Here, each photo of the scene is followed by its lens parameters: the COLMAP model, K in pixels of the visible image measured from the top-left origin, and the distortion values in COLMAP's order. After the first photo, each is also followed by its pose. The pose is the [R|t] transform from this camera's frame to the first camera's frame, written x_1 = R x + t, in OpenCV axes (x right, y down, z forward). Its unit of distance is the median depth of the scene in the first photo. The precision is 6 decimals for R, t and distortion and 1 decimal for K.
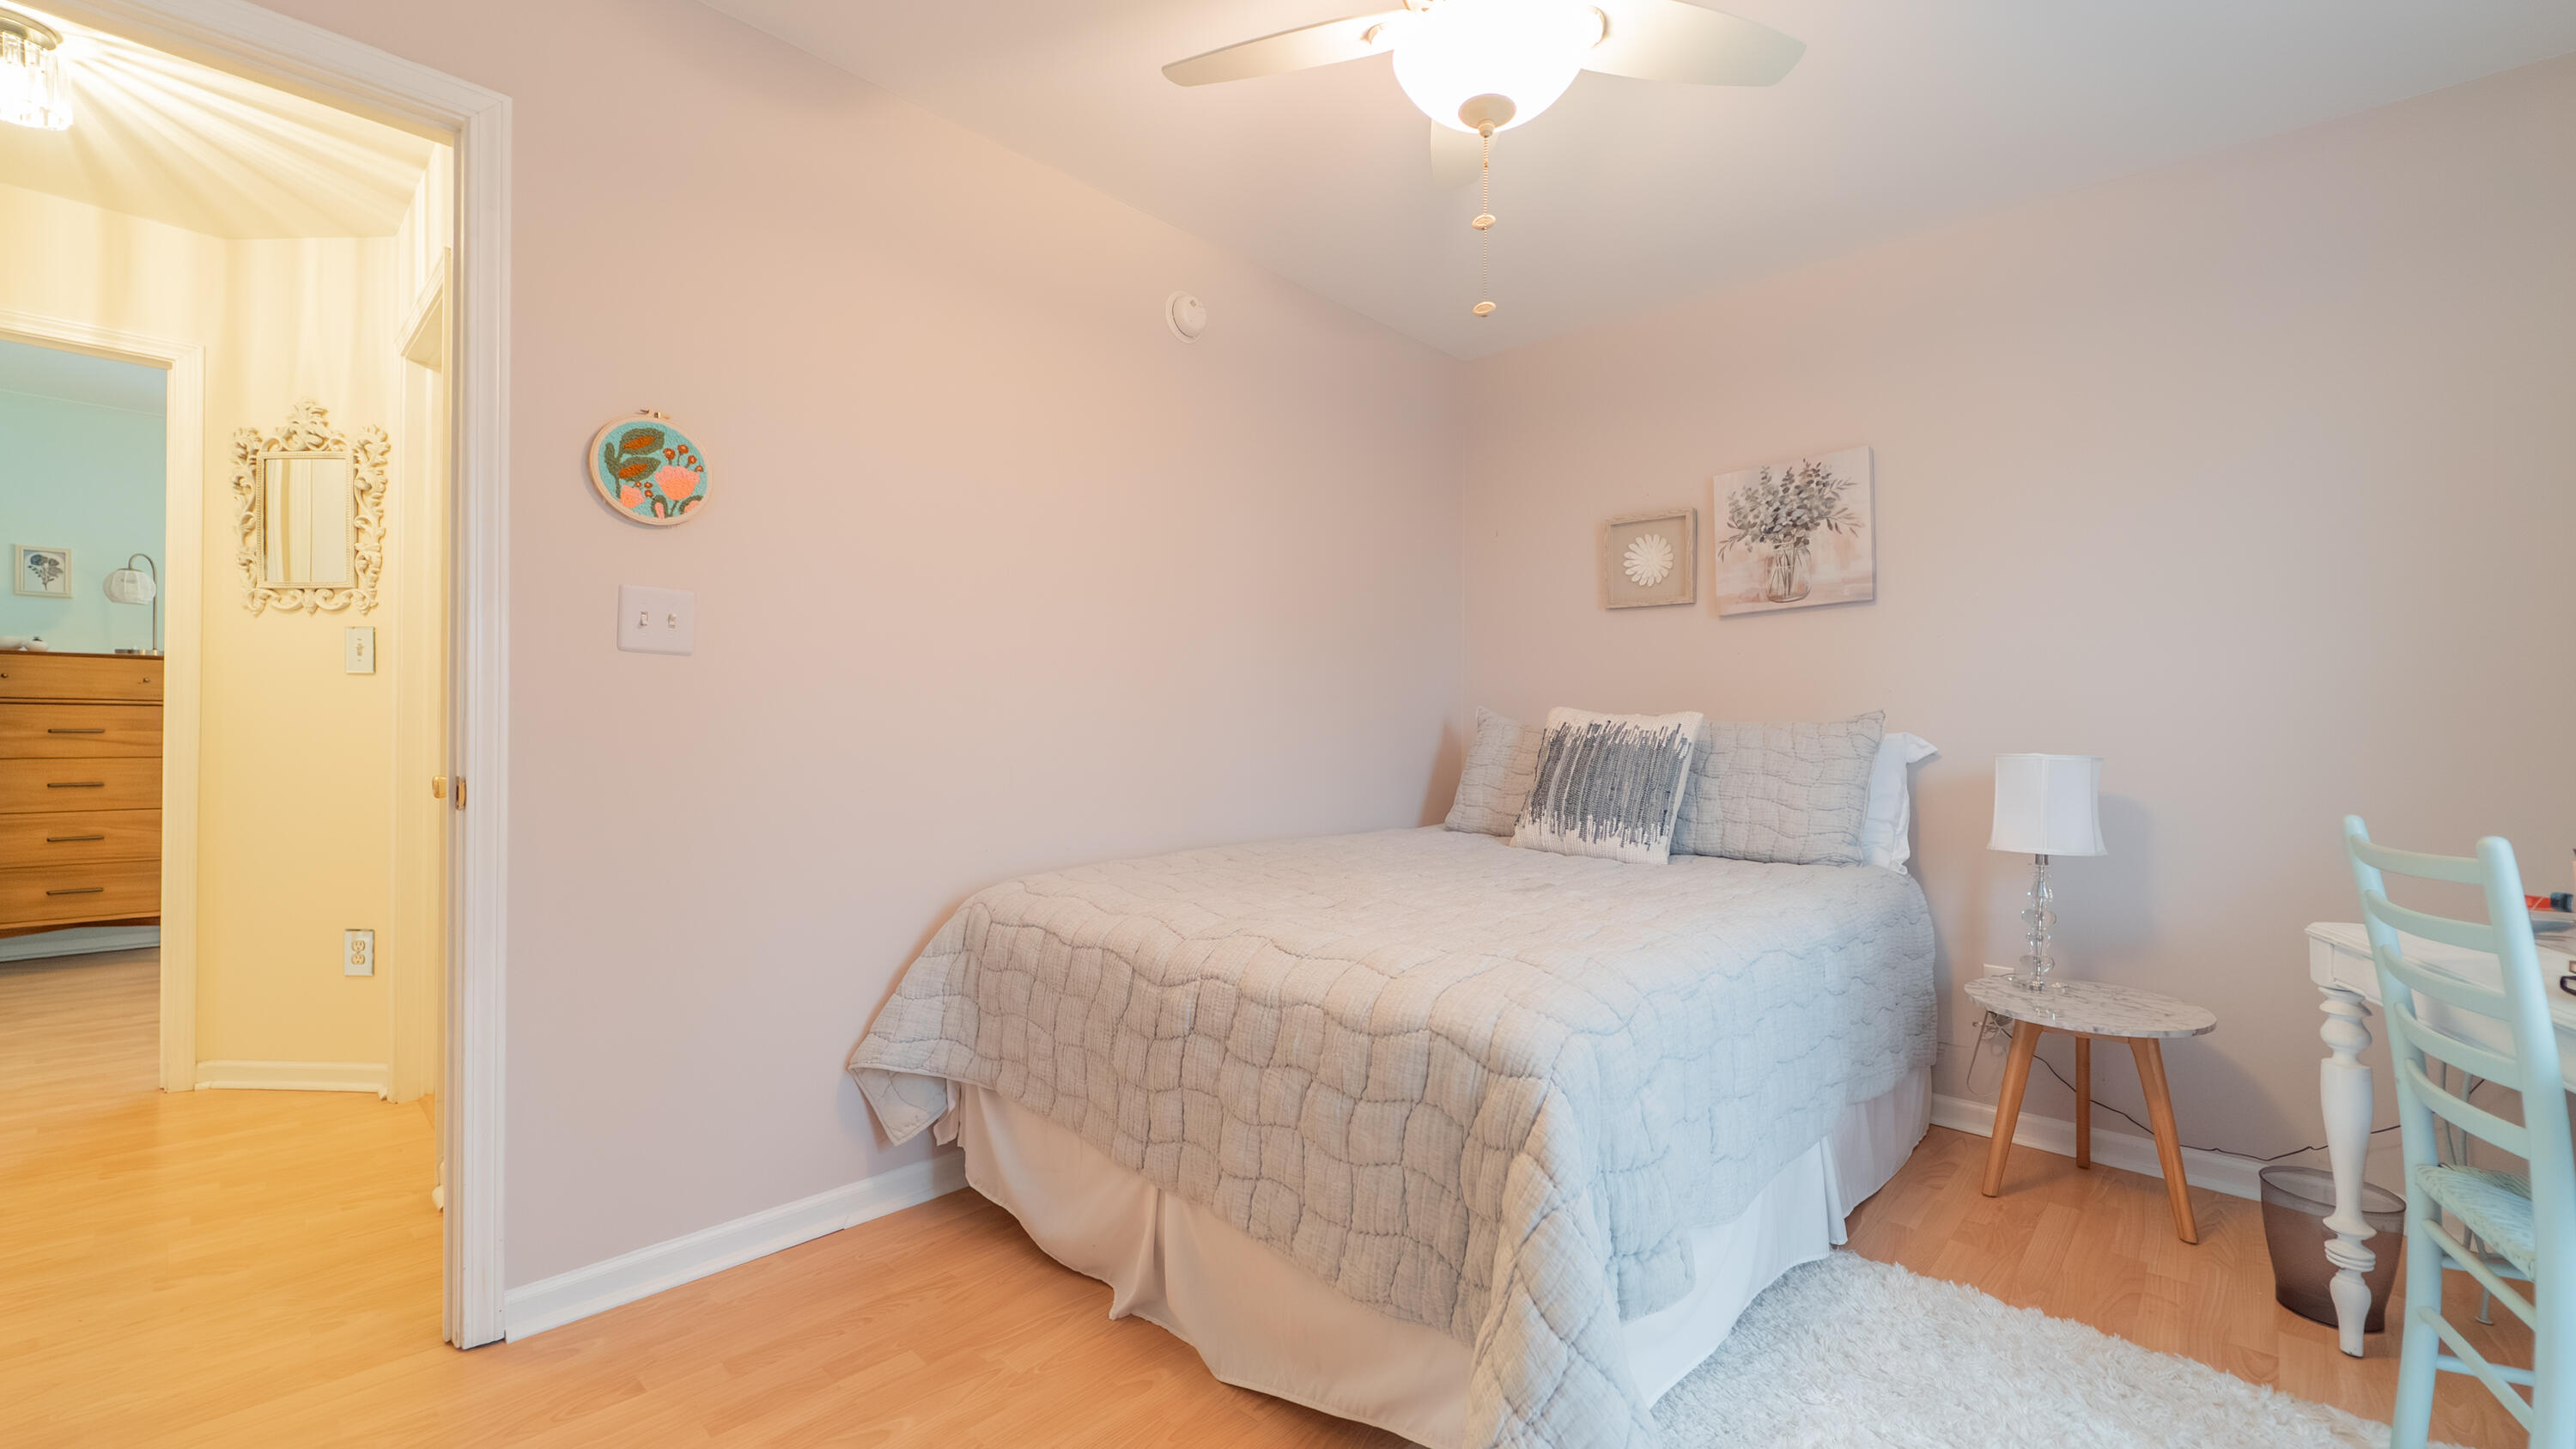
lens RADIAL K [[1033.1, 0, 1298.6], [0, 1033.1, 728.7], [0, 0, 1]] dist [-0.000191, -0.001471]
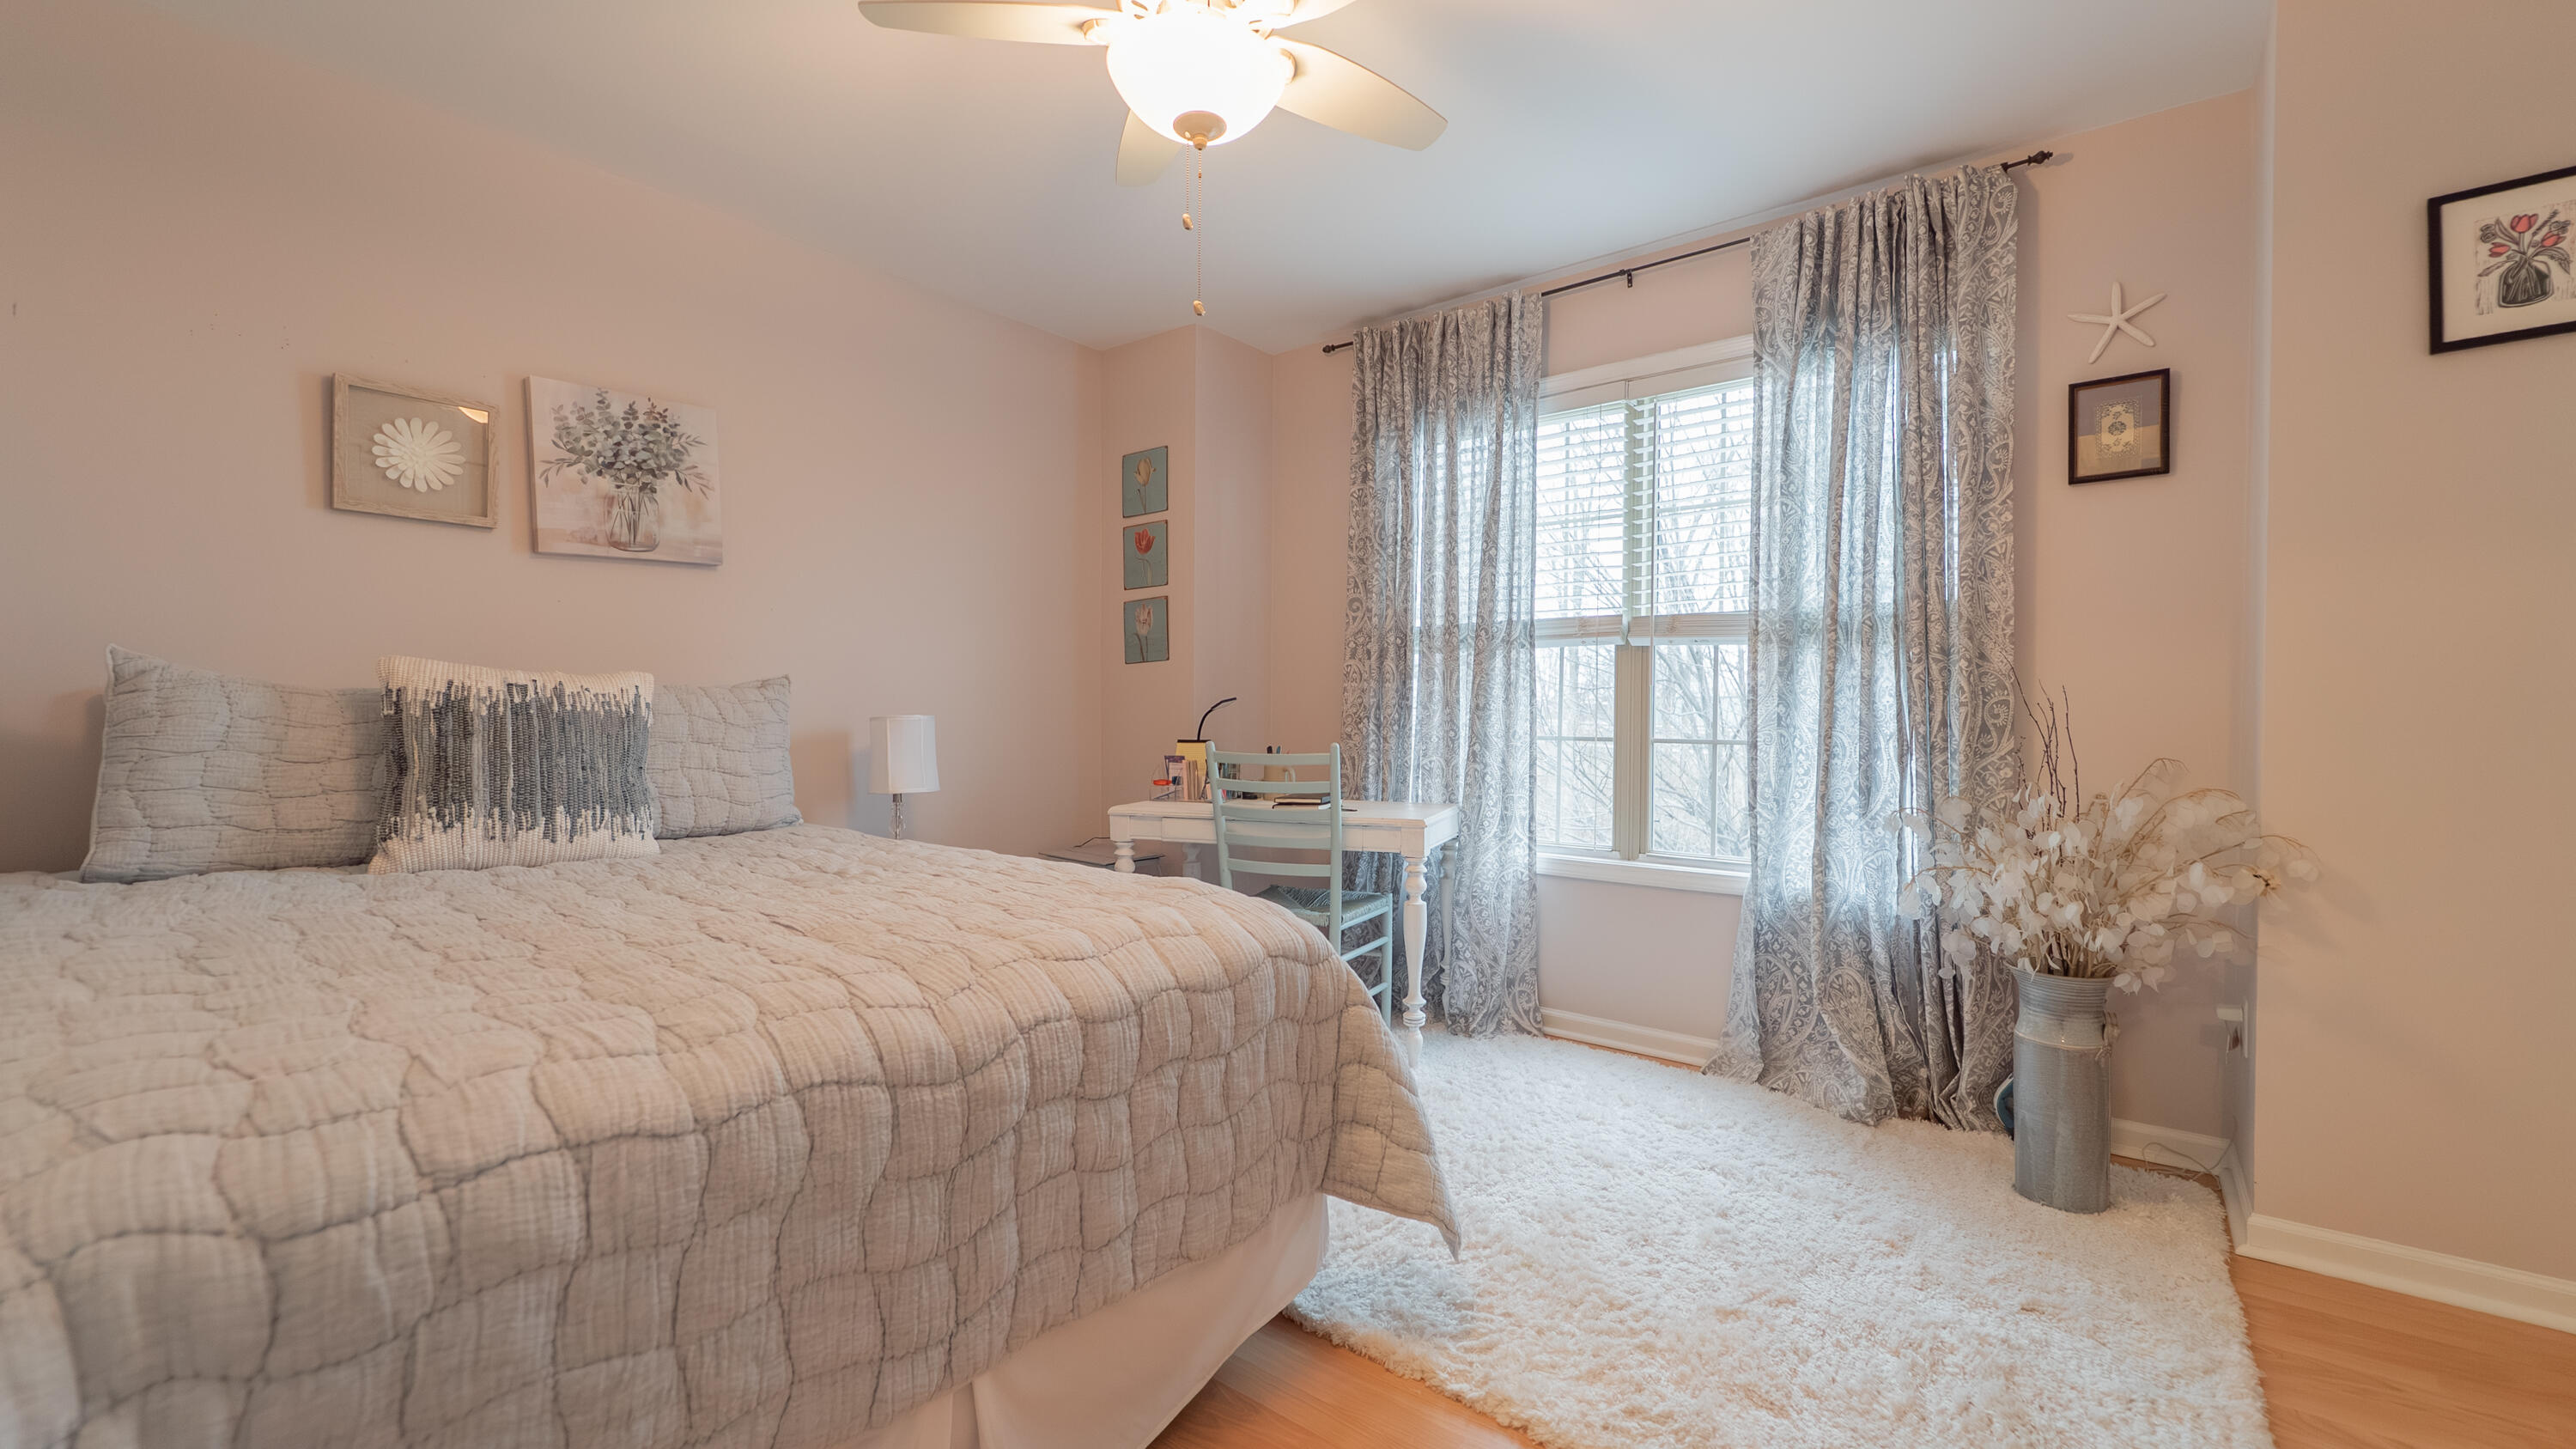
lens RADIAL K [[1033.1, 0, 1295.1], [0, 1033.1, 726.1], [0, 0, 1]] dist [-0.000191, -0.001471]
pose [[-0.084975, -0.020553, 0.996171, -0.483645], [-0.006663, 0.999777, 0.020059, 0.007163], [-0.996361, -0.004933, -0.085093, 0.515117]]
